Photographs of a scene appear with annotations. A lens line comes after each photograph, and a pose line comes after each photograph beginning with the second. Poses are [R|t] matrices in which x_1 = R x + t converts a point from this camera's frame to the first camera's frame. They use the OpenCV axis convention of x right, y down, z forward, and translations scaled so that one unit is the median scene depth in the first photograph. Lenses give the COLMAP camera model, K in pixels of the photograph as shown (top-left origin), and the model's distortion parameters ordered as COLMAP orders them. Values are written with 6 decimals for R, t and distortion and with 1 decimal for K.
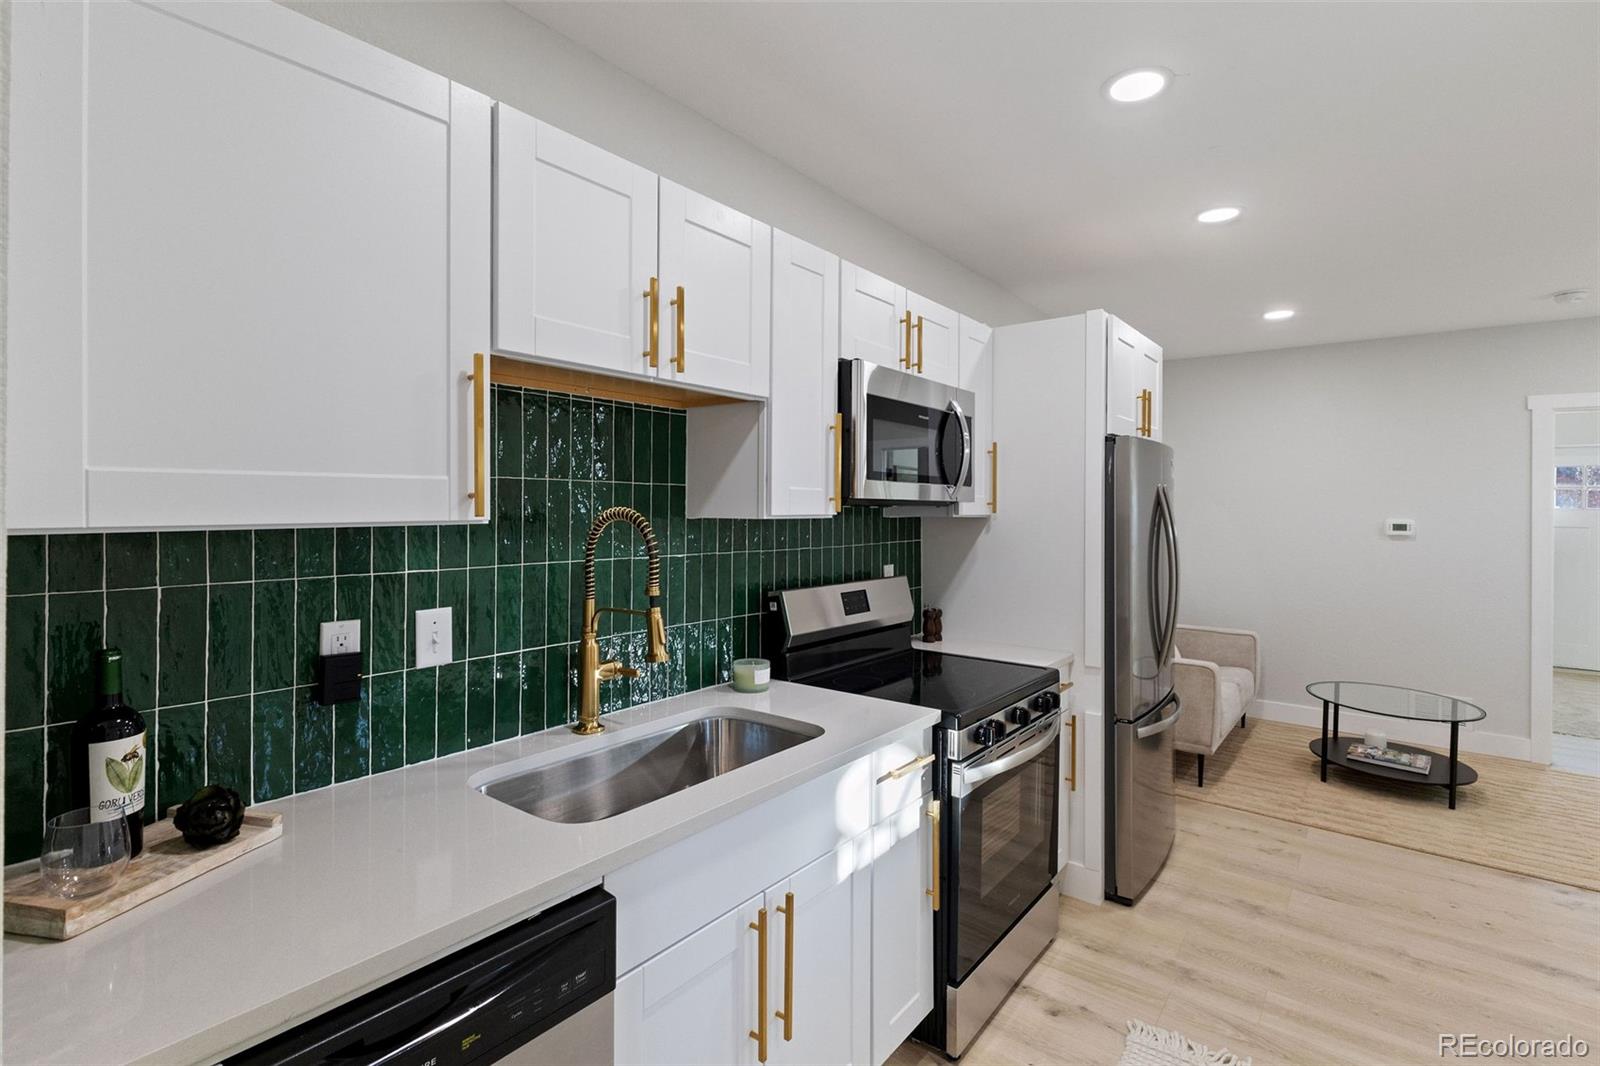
lens RADIAL K [[752.3, 0, 799.5], [0, 752.3, 505.5], [0, 0, 1]] dist [0.000259, 0.000073]
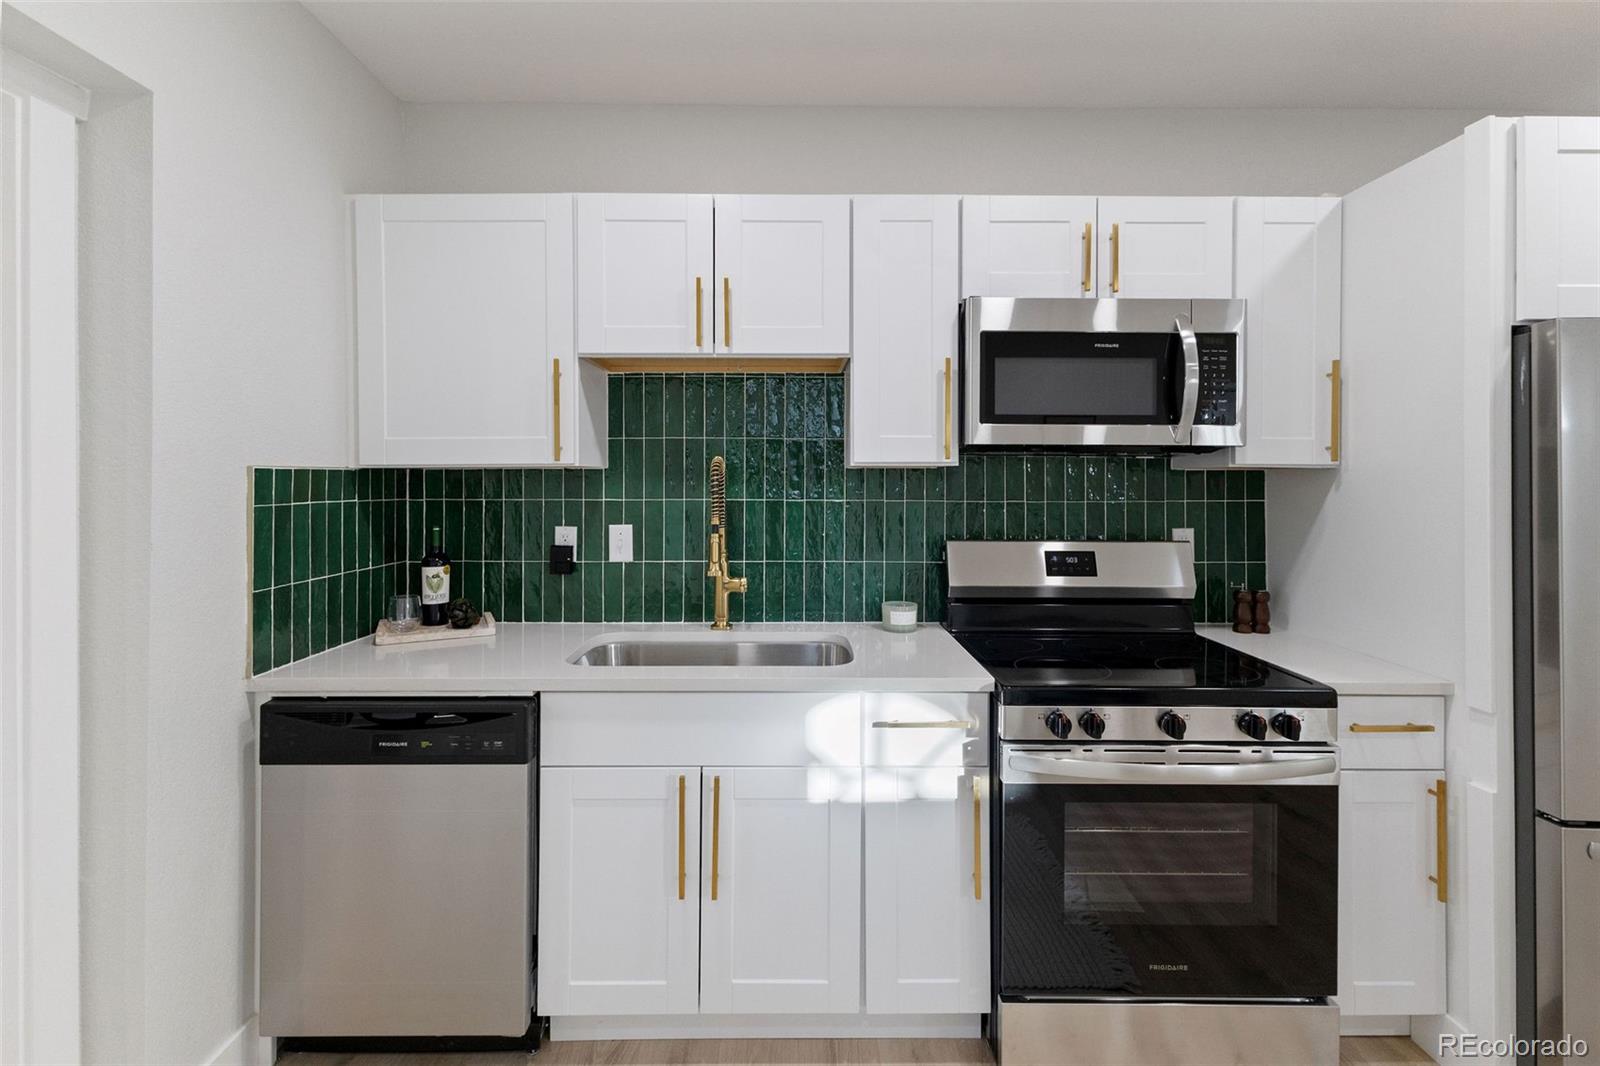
lens RADIAL K [[703.3, 0, 799.5], [0, 703.3, 477.6], [0, 0, 1]] dist [0.001808, 0.000445]
pose [[0.626368, -0.006795, -0.779498, 0.744983], [0.003877, 0.999977, -0.005601, 0.042966], [0.779518, 0.000486, 0.626380, 0.328597]]
